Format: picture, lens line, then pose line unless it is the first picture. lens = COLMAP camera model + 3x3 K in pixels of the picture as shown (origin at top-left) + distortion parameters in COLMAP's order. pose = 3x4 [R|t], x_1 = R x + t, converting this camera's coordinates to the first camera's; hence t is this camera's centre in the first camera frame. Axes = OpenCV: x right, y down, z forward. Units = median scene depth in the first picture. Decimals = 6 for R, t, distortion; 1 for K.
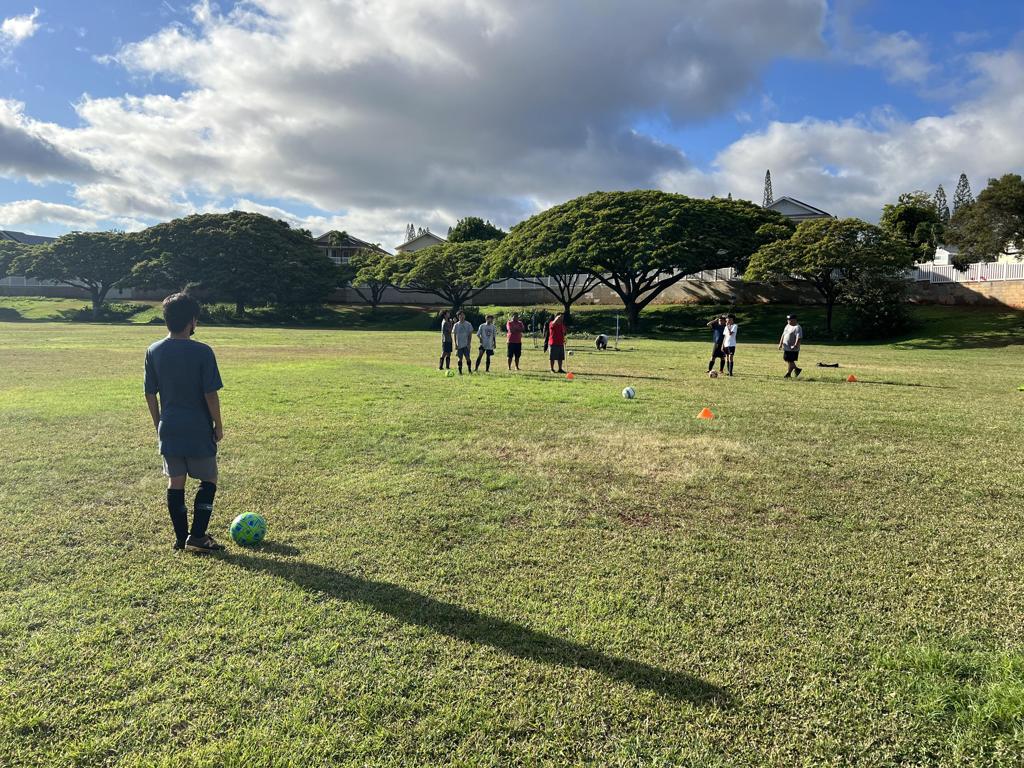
lens RADIAL K [[763.2, 0, 496.4], [0, 763.2, 373.5], [0, 0, 1]] dist [0.054646, -0.070603]
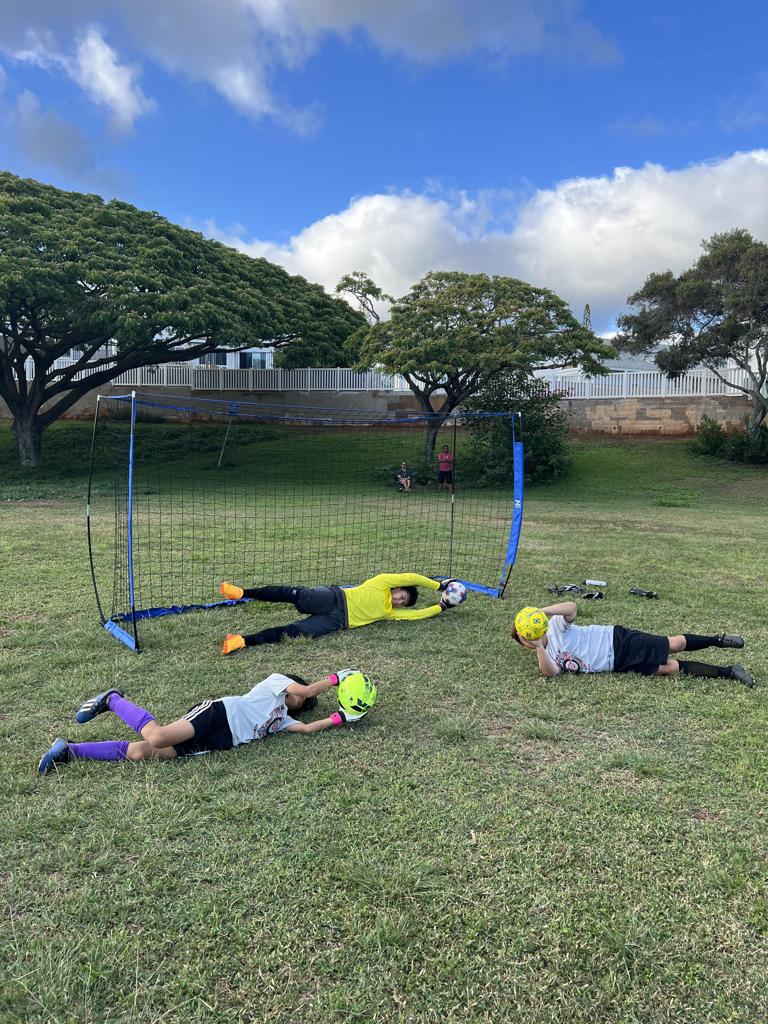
lens RADIAL K [[763.2, 0, 384.5], [0, 763.2, 514.4], [0, 0, 1]] dist [0.054646, -0.070603]
pose [[0.713000, -0.057659, 0.698790, -0.023443], [0.042883, 0.998333, 0.038621, -0.059093], [-0.699852, 0.002429, 0.714284, 0.778451]]
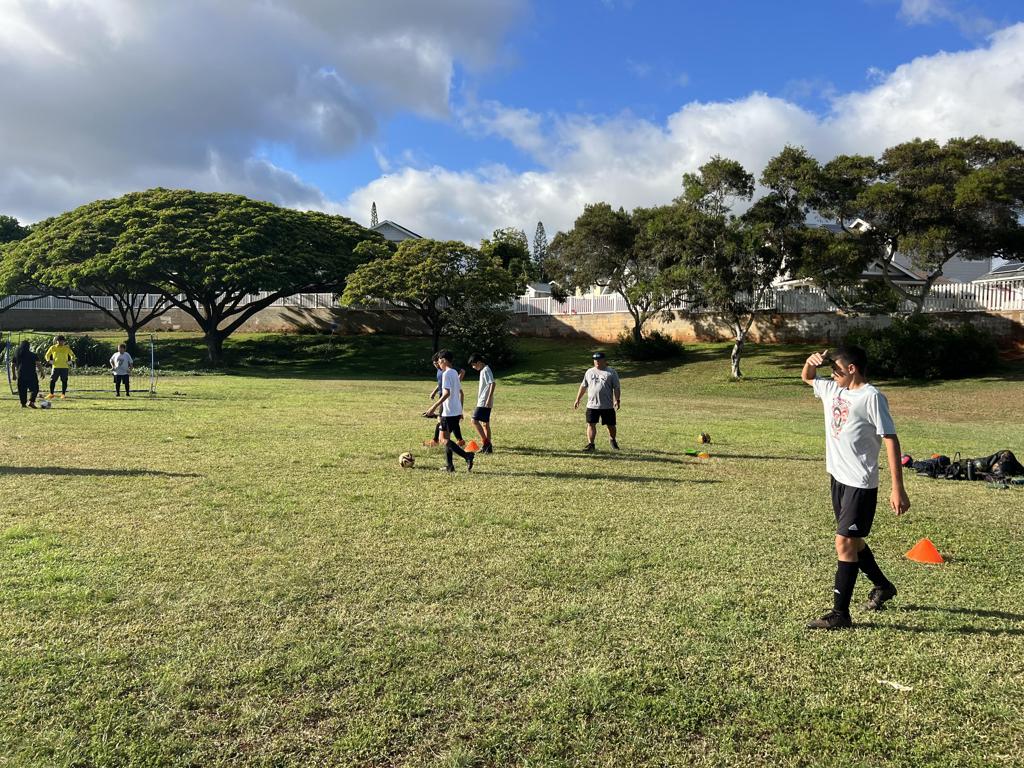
lens RADIAL K [[763.2, 0, 508.4], [0, 763.2, 407.3], [0, 0, 1]] dist [0.054646, -0.070603]
pose [[0.875662, -0.031011, 0.481927, 0.089753], [0.029571, 0.999507, 0.010585, -0.014883], [-0.482018, 0.004982, 0.876147, 0.212592]]
